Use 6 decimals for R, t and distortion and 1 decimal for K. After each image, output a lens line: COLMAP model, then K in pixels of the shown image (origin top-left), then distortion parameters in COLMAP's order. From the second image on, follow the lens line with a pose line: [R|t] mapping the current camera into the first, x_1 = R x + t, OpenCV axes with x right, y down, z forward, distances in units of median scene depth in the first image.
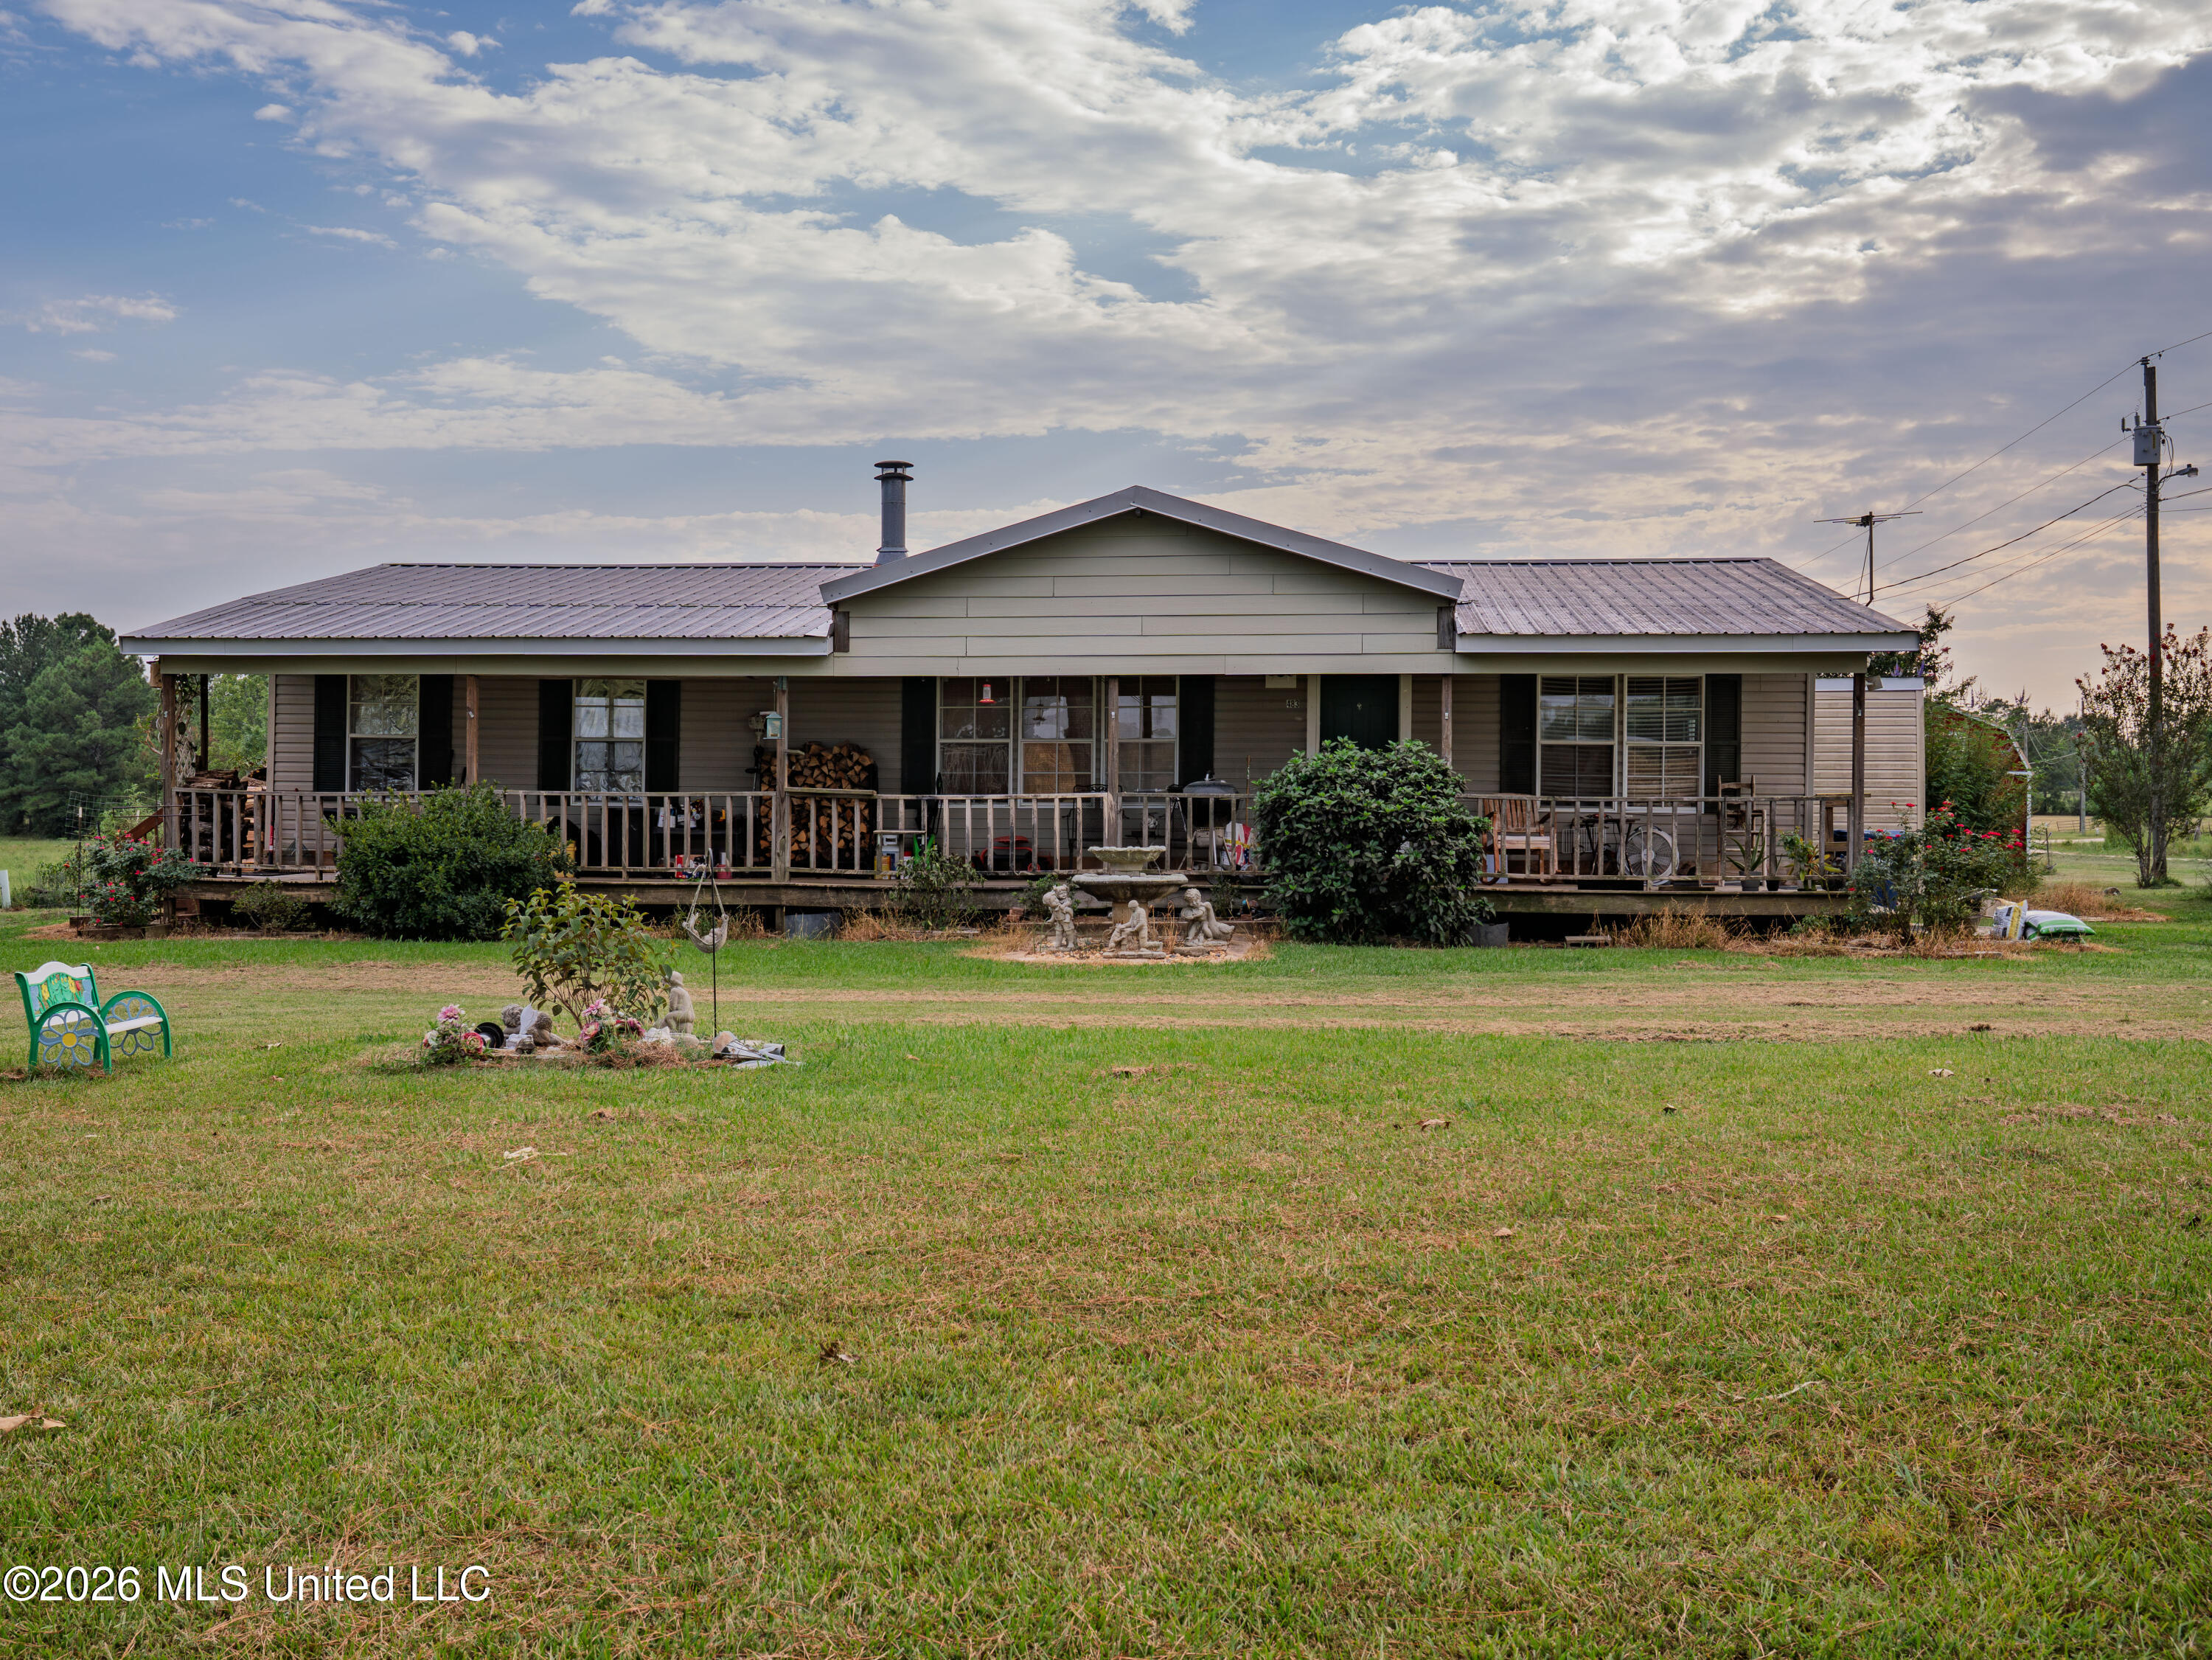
lens RADIAL K [[2825.7, 0, 1108.0], [0, 2825.7, 816.0], [0, 0, 1]] dist [0.097604, 0.000000]
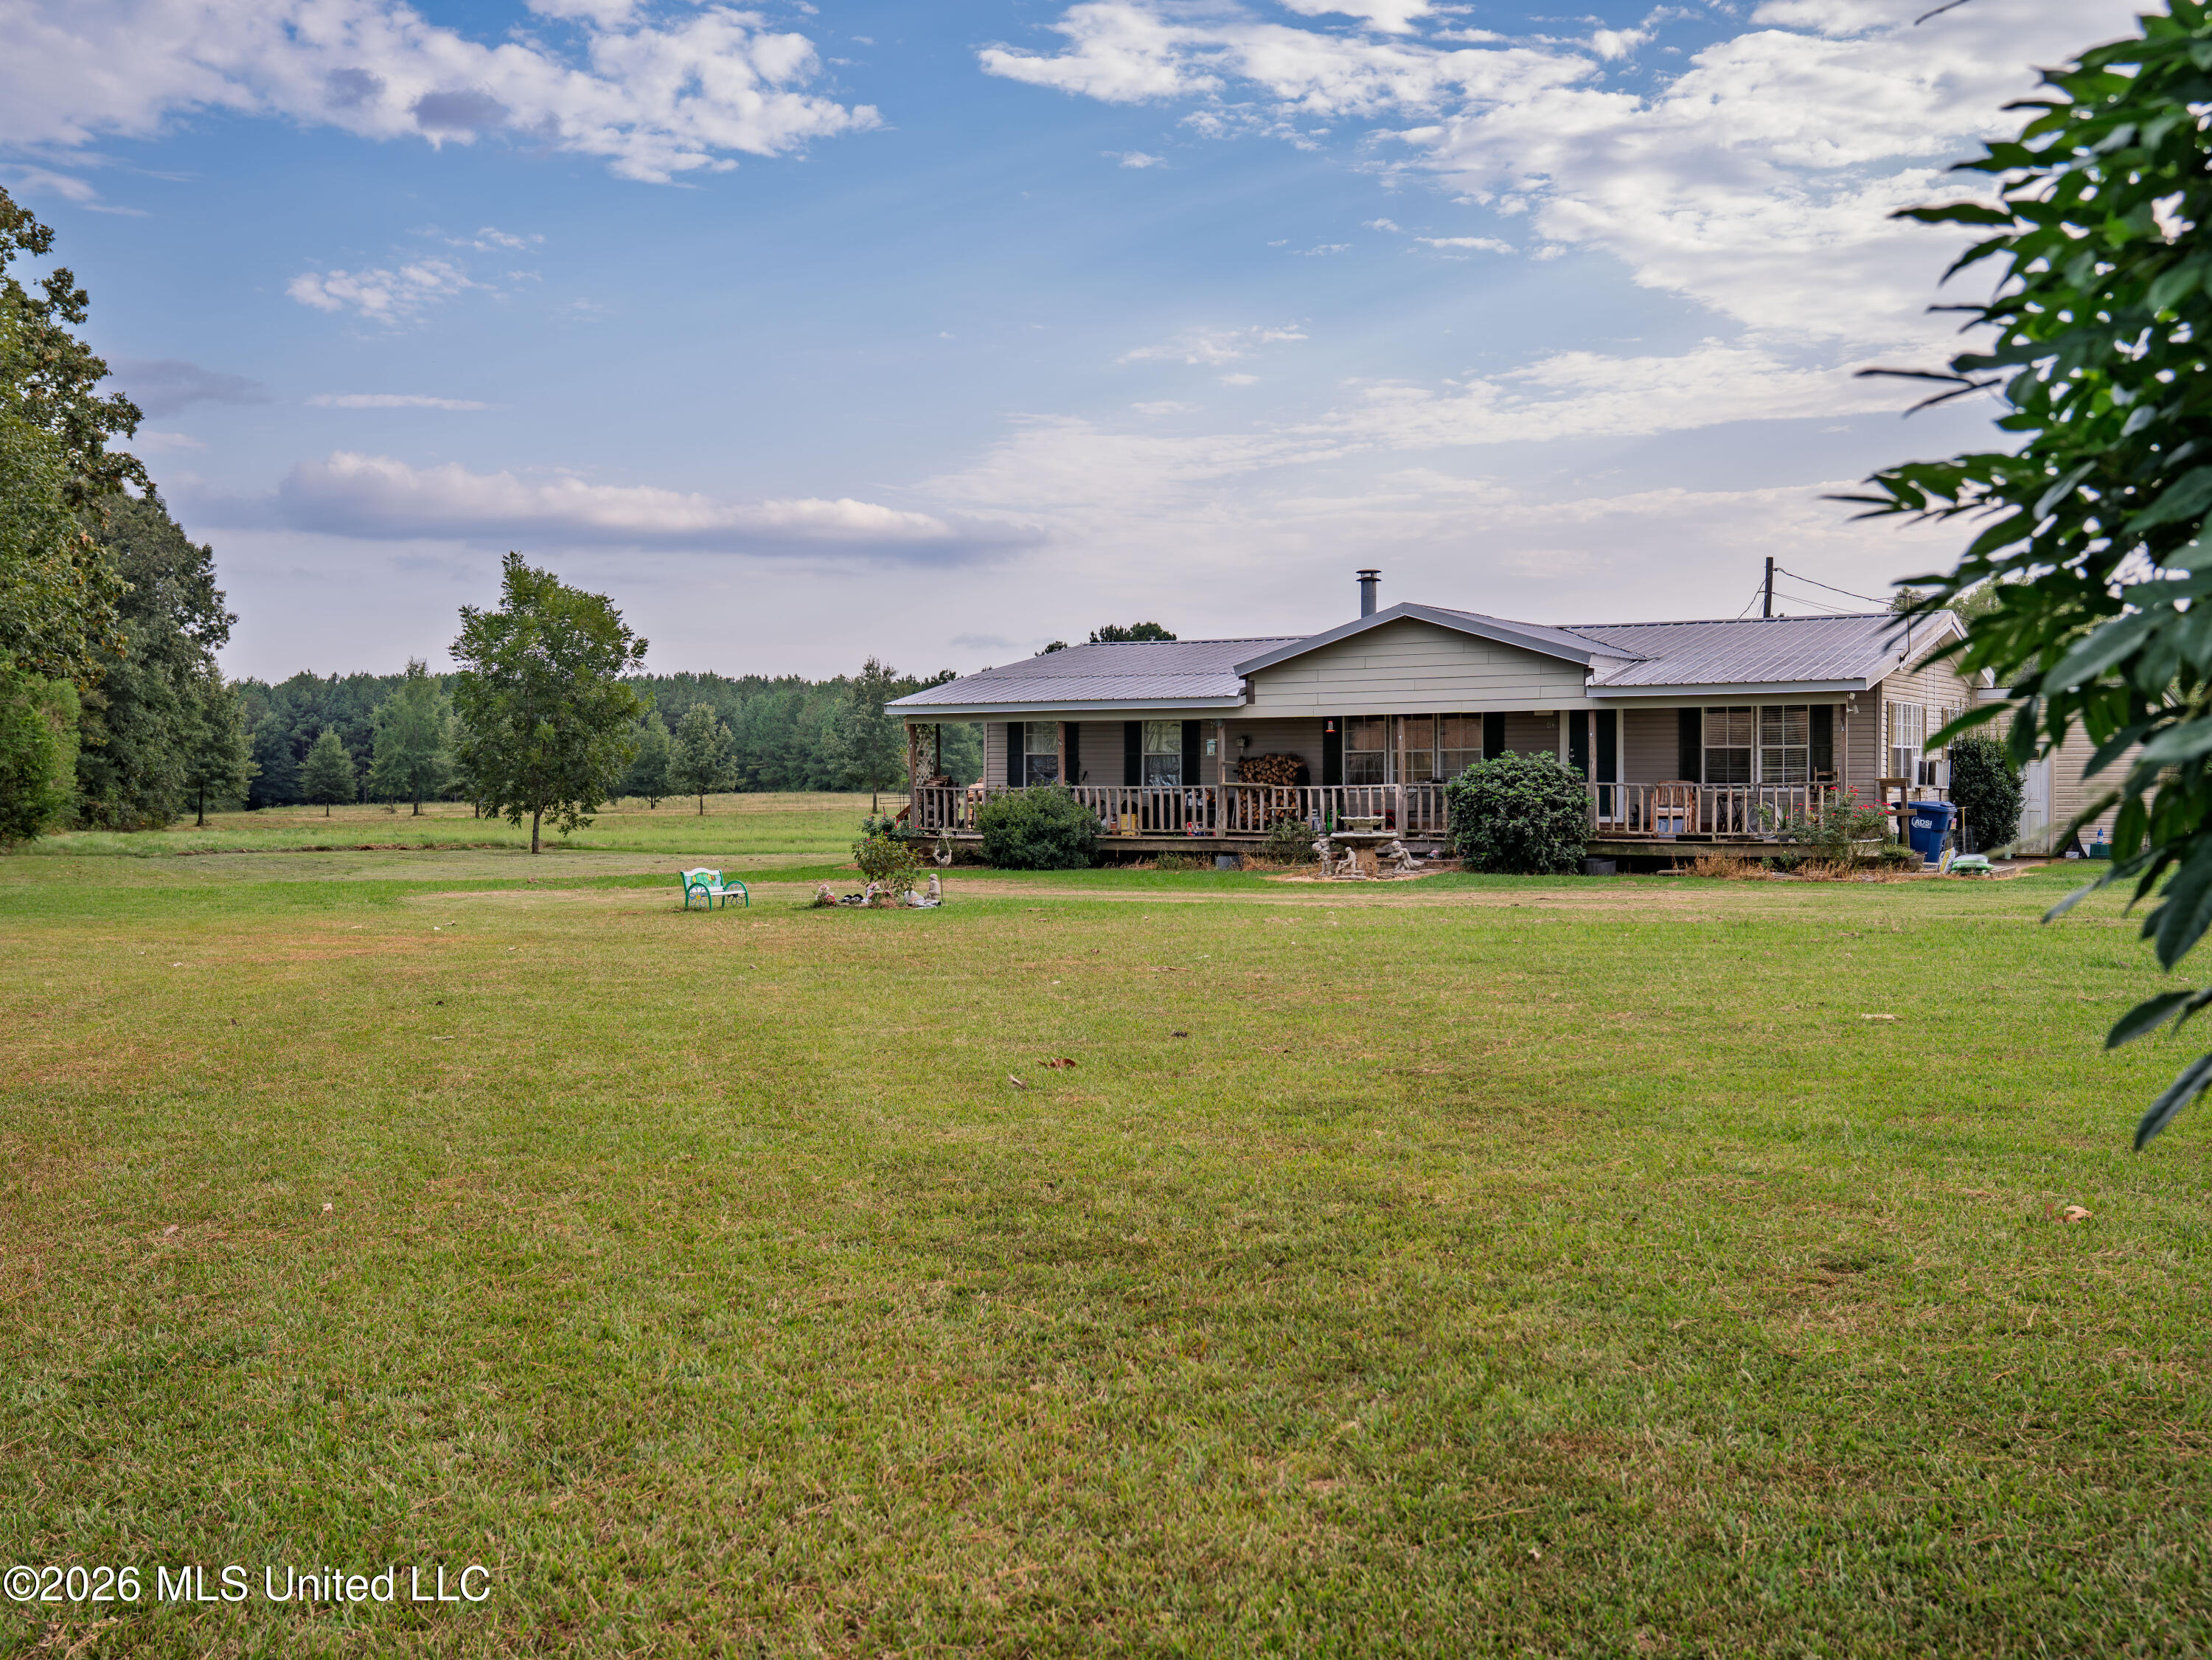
lens RADIAL K [[2745.9, 0, 1103.1], [0, 2745.9, 841.4], [0, 0, 1]] dist [-0.070440, 0.000000]
pose [[0.921183, -0.002043, -0.389124, 0.436236], [0.010540, 0.999750, 0.019703, -0.007699], [0.388987, -0.022251, 0.920975, -0.527005]]
